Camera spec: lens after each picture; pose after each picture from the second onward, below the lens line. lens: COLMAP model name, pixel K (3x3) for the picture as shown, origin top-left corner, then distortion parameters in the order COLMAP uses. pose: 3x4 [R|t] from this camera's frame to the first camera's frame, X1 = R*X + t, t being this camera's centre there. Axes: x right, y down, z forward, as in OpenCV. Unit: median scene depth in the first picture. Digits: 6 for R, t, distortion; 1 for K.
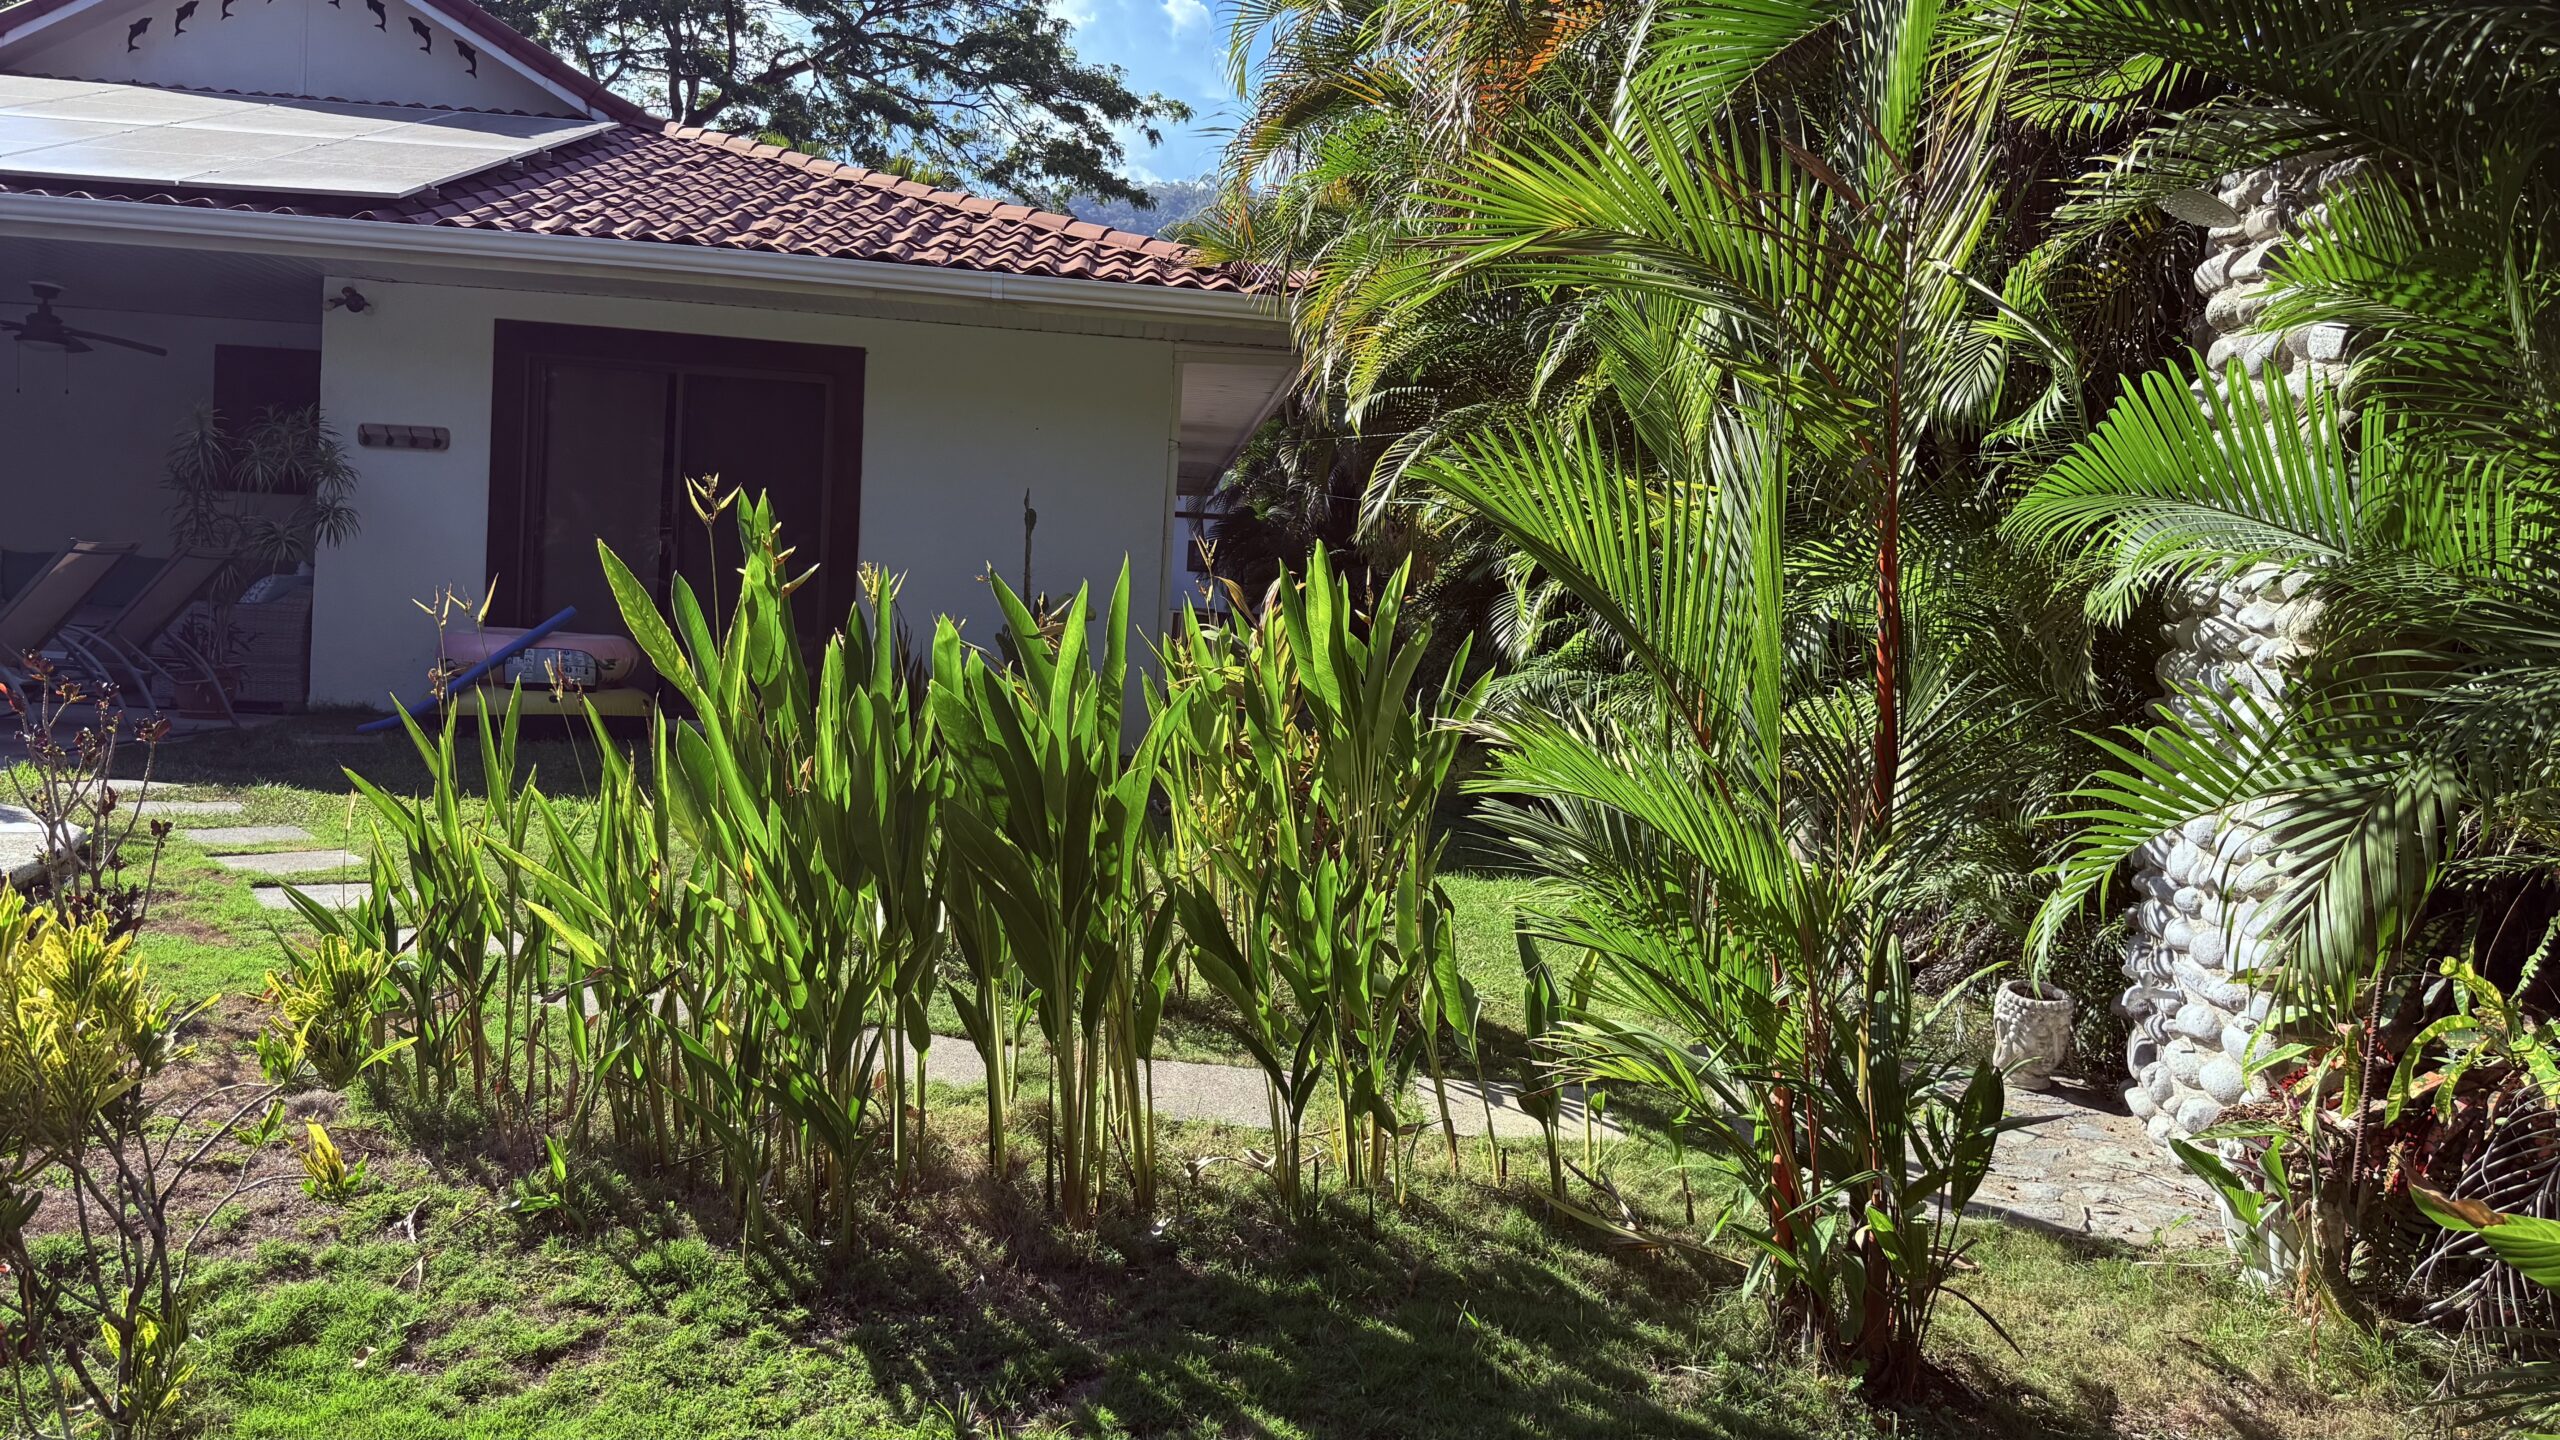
lens RADIAL K [[1994.2, 0, 1275.9], [0, 1994.2, 726.8], [0, 0, 1]] dist [0.150546, -0.300226]
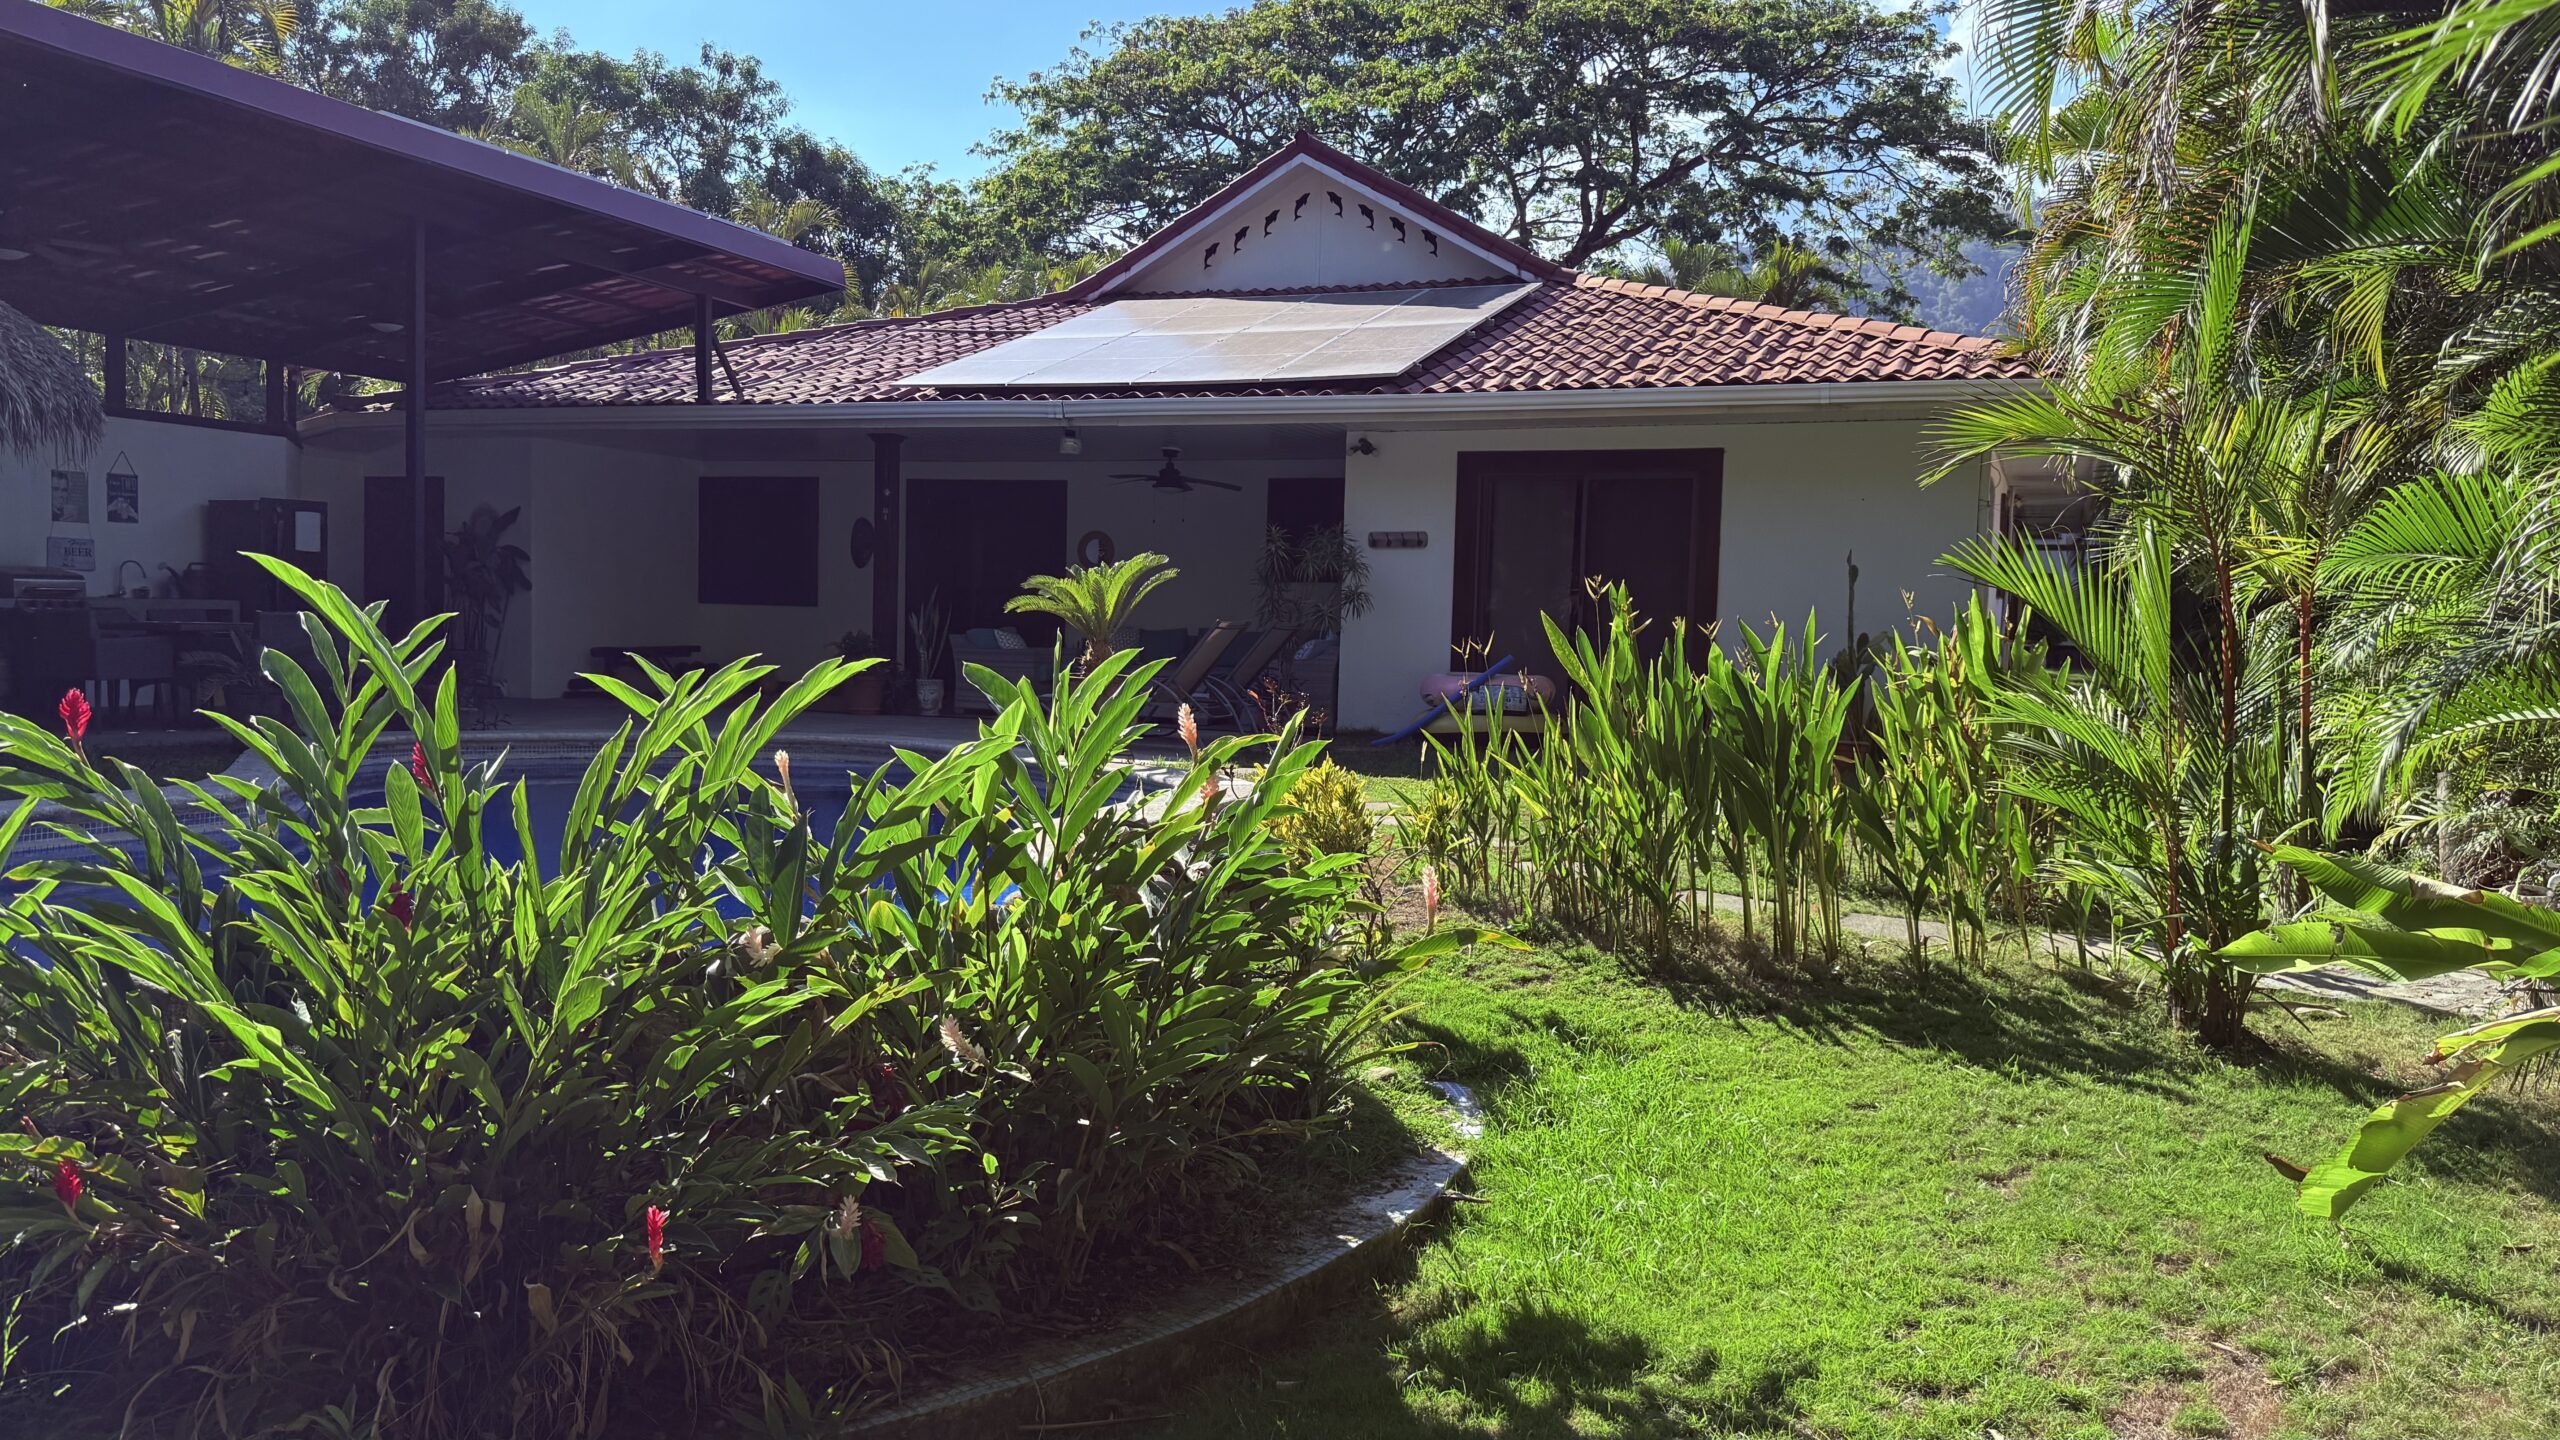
lens RADIAL K [[1994.2, 0, 1275.9], [0, 1994.2, 726.8], [0, 0, 1]] dist [0.150546, -0.300226]
pose [[0.903235, -0.015386, -0.428870, 0.090874], [0.004846, 0.999659, -0.025658, 0.023345], [0.429119, 0.021097, 0.903002, -0.297118]]
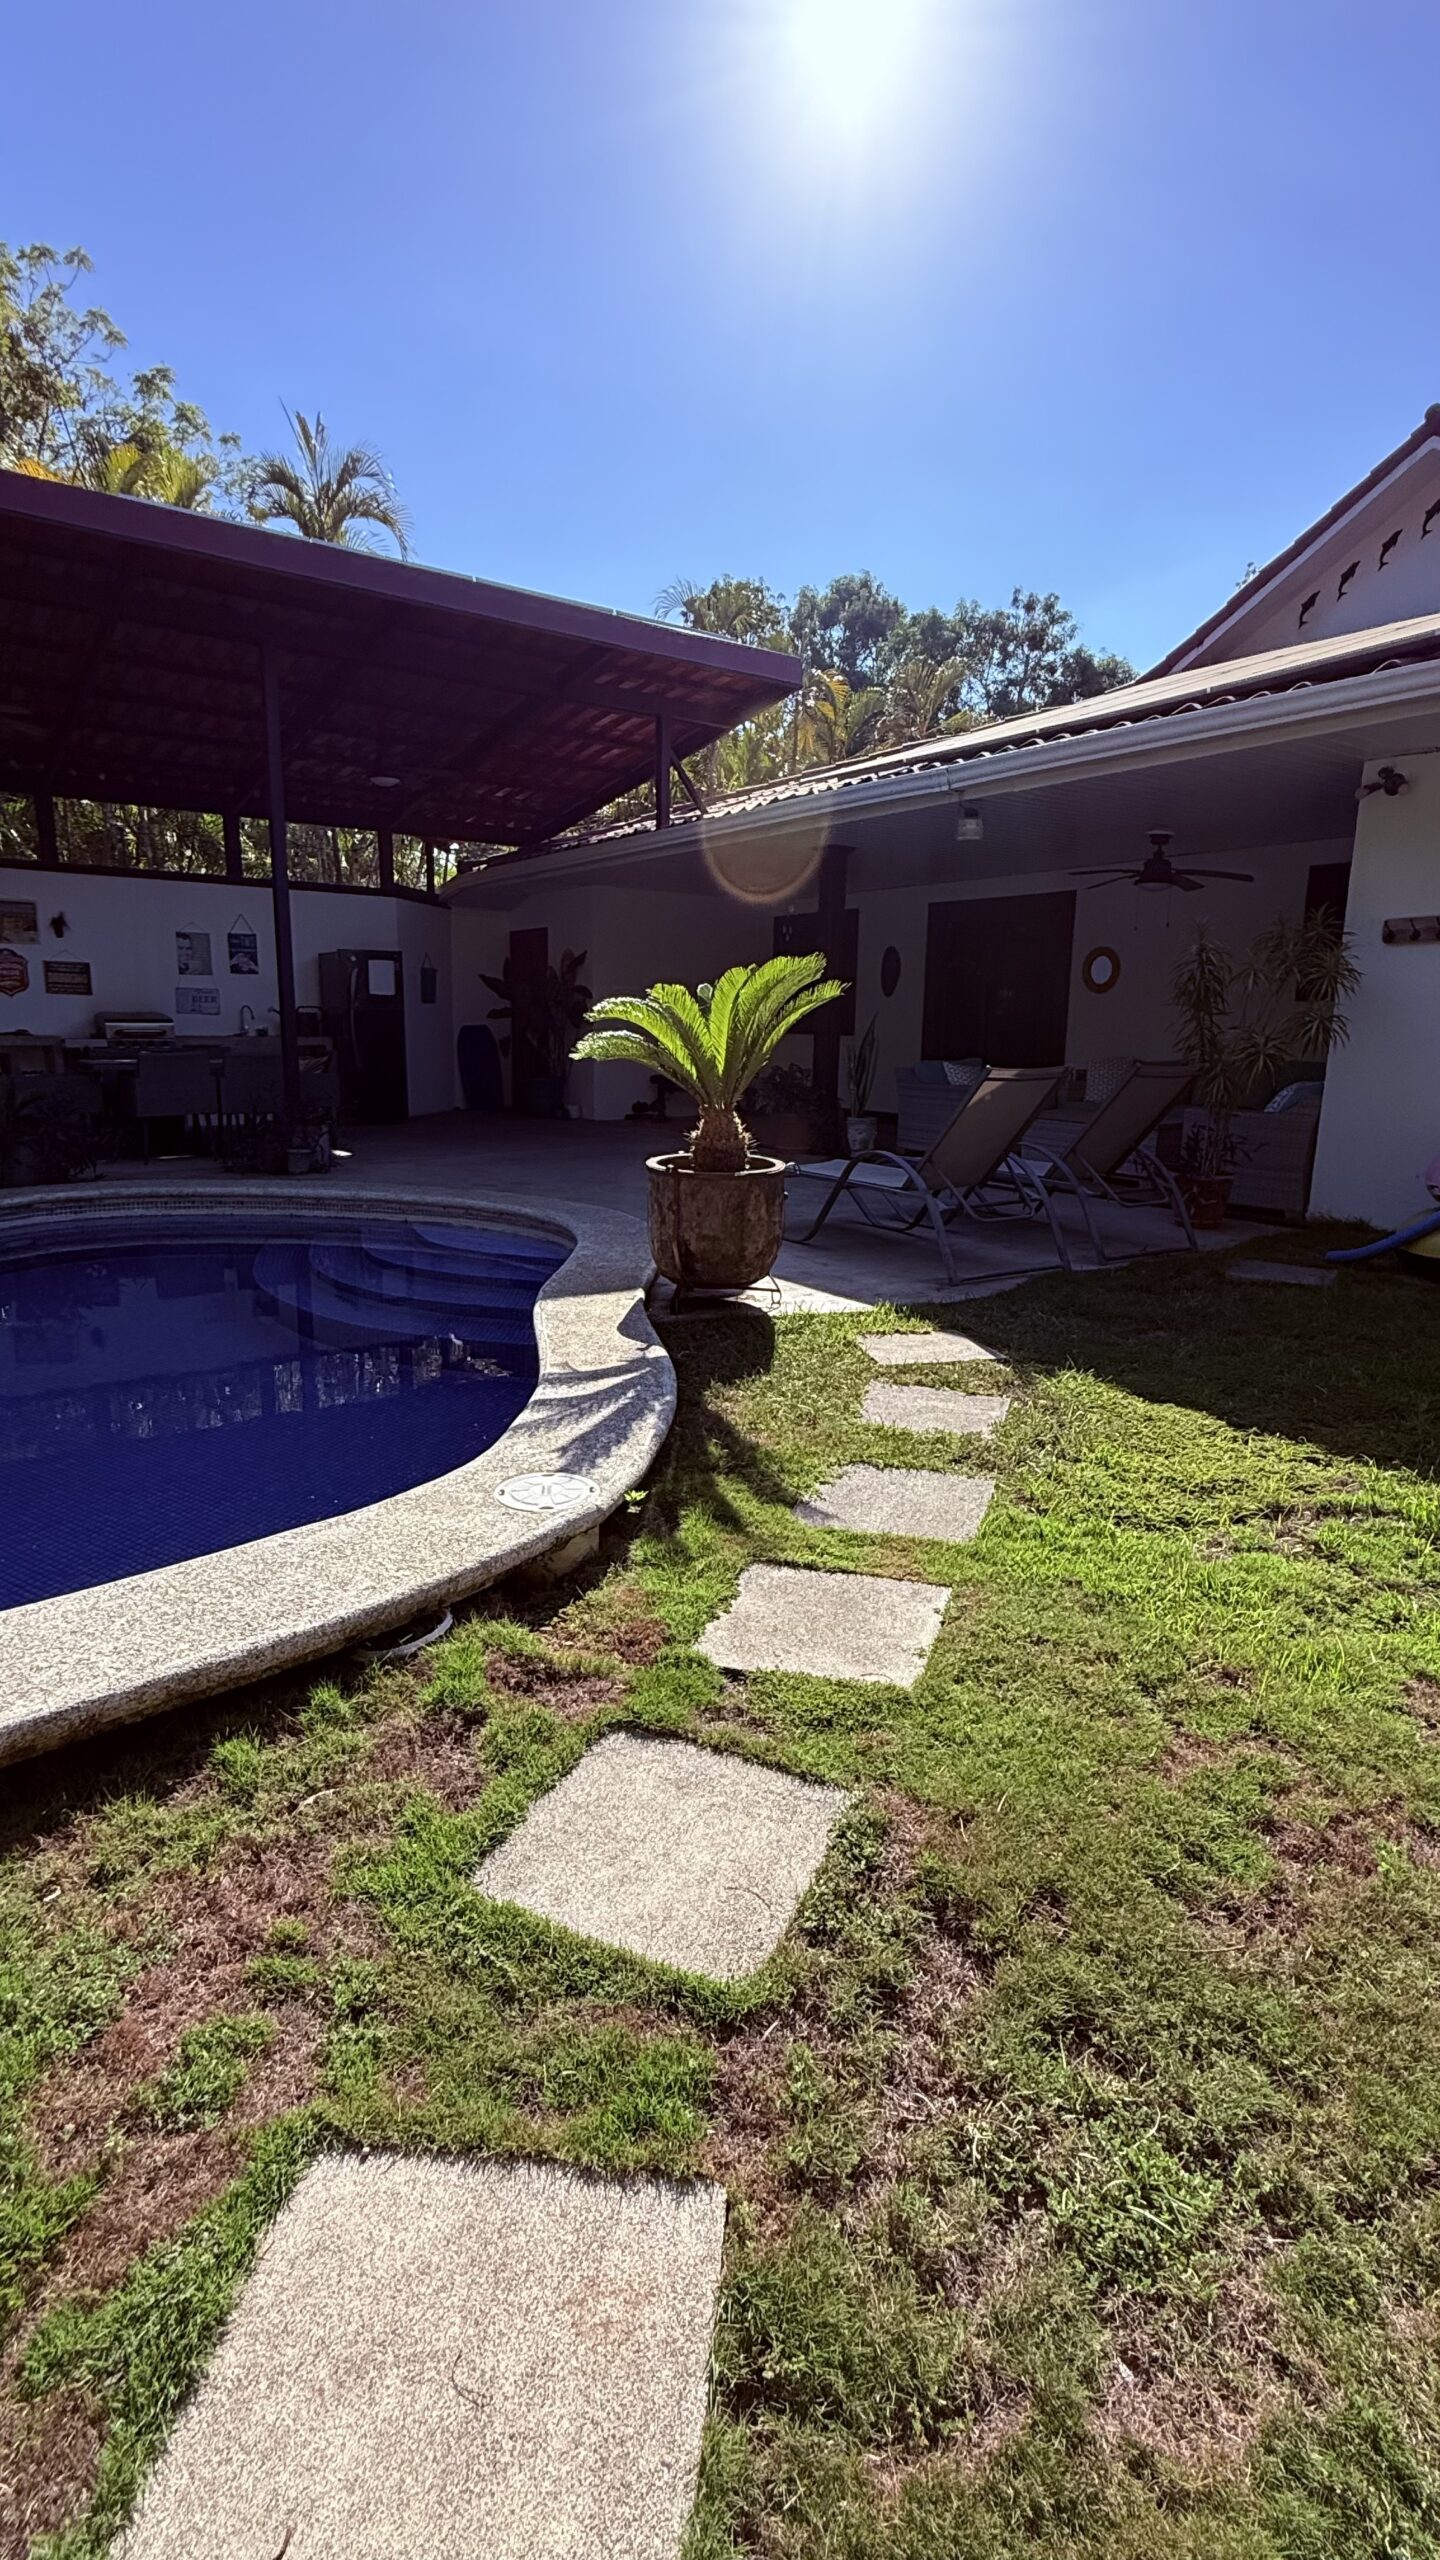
lens RADIAL K [[1220.2, 0, 720.0], [0, 1220.2, 1280.0], [0, 0, 1]] dist [-0.001691, -0.000176]
pose [[0.510902, 0.126752, -0.850243, -0.113926], [-0.032359, 0.991204, 0.128322, -0.048580], [0.859030, -0.038047, 0.510510, 0.453984]]
